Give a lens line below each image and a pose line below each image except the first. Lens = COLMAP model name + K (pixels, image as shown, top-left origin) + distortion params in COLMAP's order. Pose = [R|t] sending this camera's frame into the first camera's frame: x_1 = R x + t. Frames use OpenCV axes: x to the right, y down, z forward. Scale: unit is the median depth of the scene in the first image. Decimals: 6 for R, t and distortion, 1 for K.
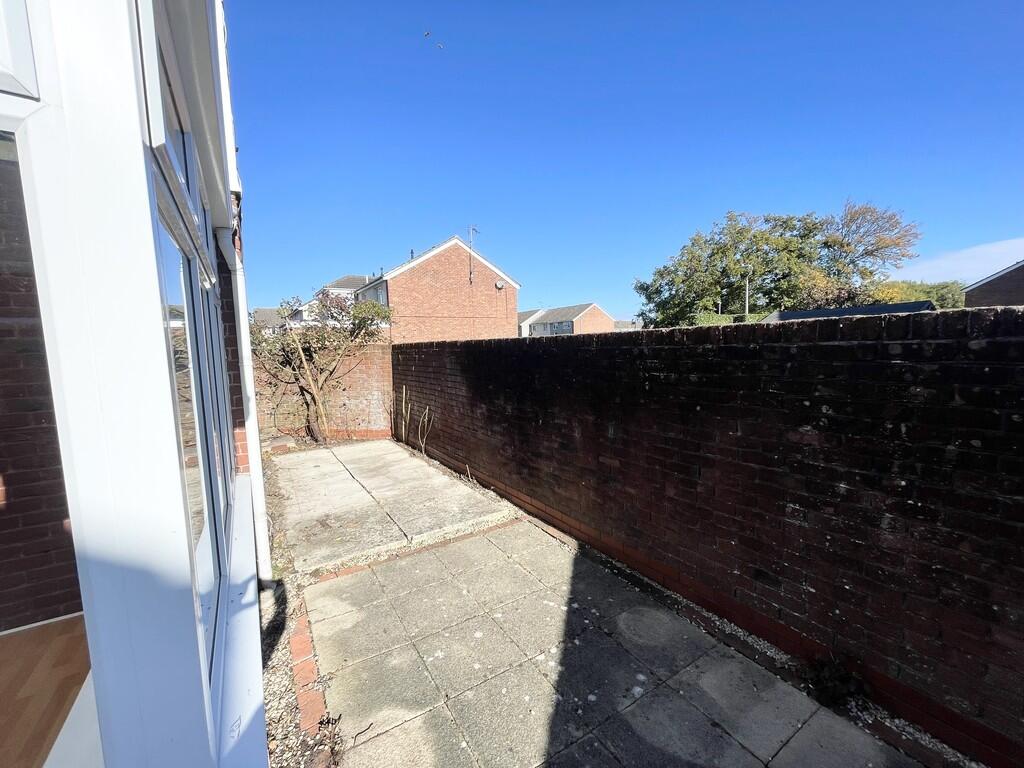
lens RADIAL K [[410.7, 0, 508.2], [0, 410.7, 385.8], [0, 0, 1]] dist [0.003899, -0.003141]
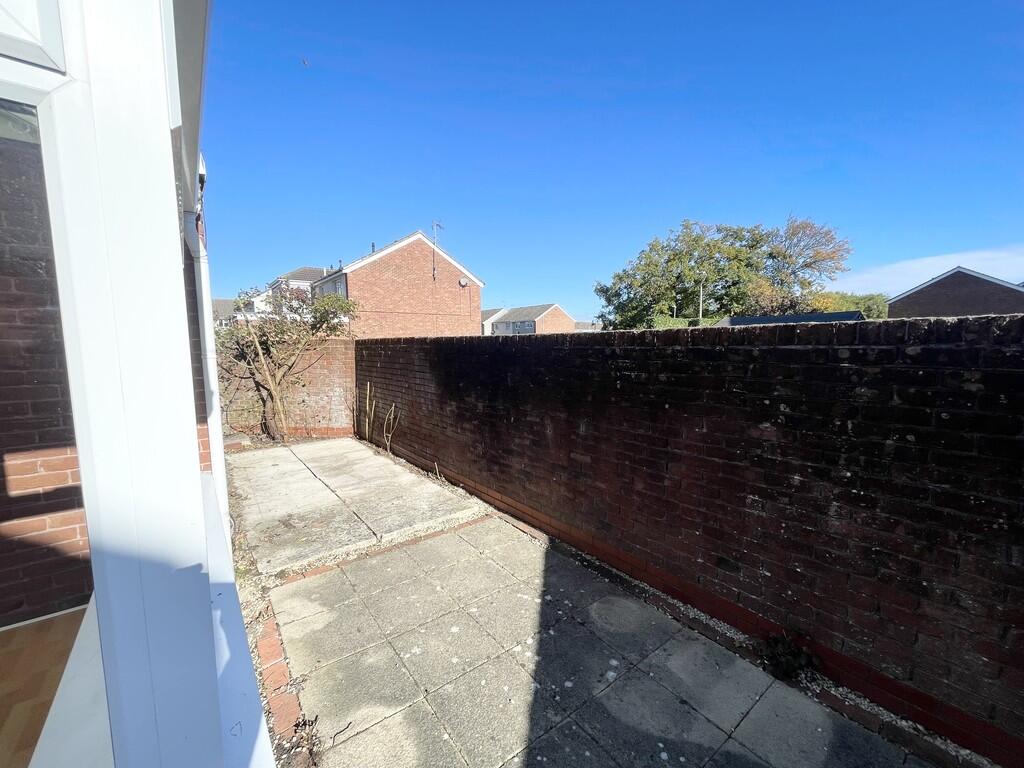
lens RADIAL K [[410.7, 0, 507.6], [0, 410.7, 386.0], [0, 0, 1]] dist [0.003899, -0.003141]
pose [[0.995487, 0.011609, 0.094182, -0.046313], [-0.011993, 0.999922, 0.003515, 0.003624], [-0.094134, -0.004629, 0.995549, -0.012525]]
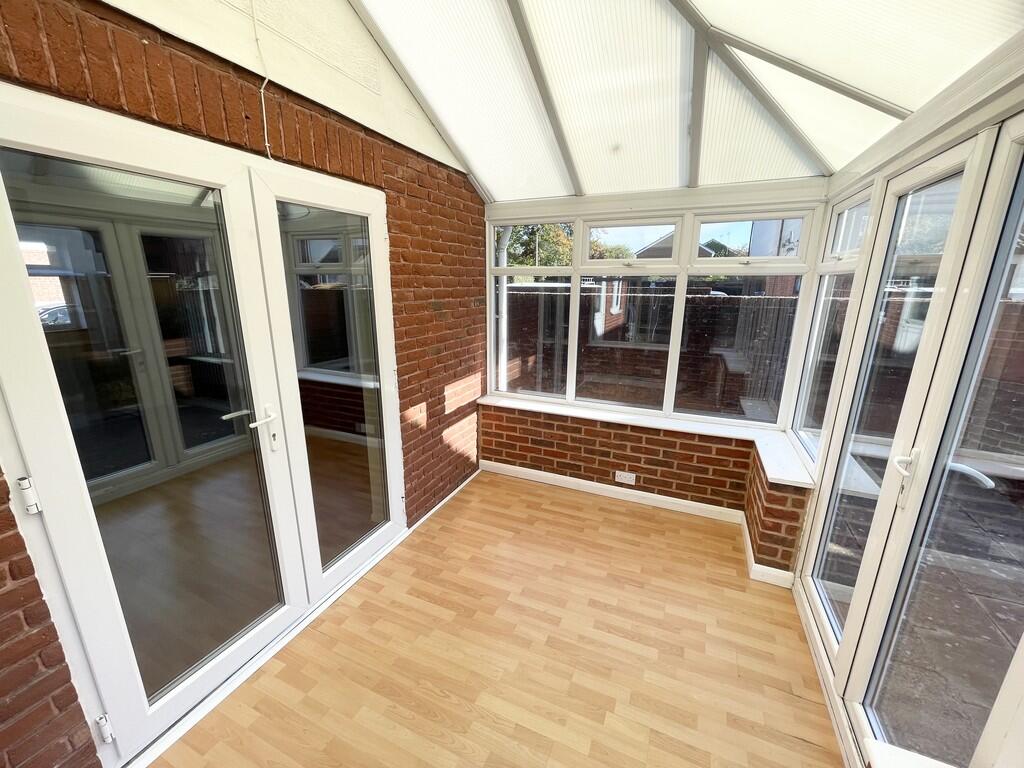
lens RADIAL K [[410.7, 0, 511.9], [0, 410.7, 387.1], [0, 0, 1]] dist [0.003899, -0.003141]
pose [[0.832334, -0.102611, 0.544694, -1.590705], [0.020240, 0.987686, 0.155134, -0.032064], [-0.553905, -0.118098, 0.824161, -0.234882]]
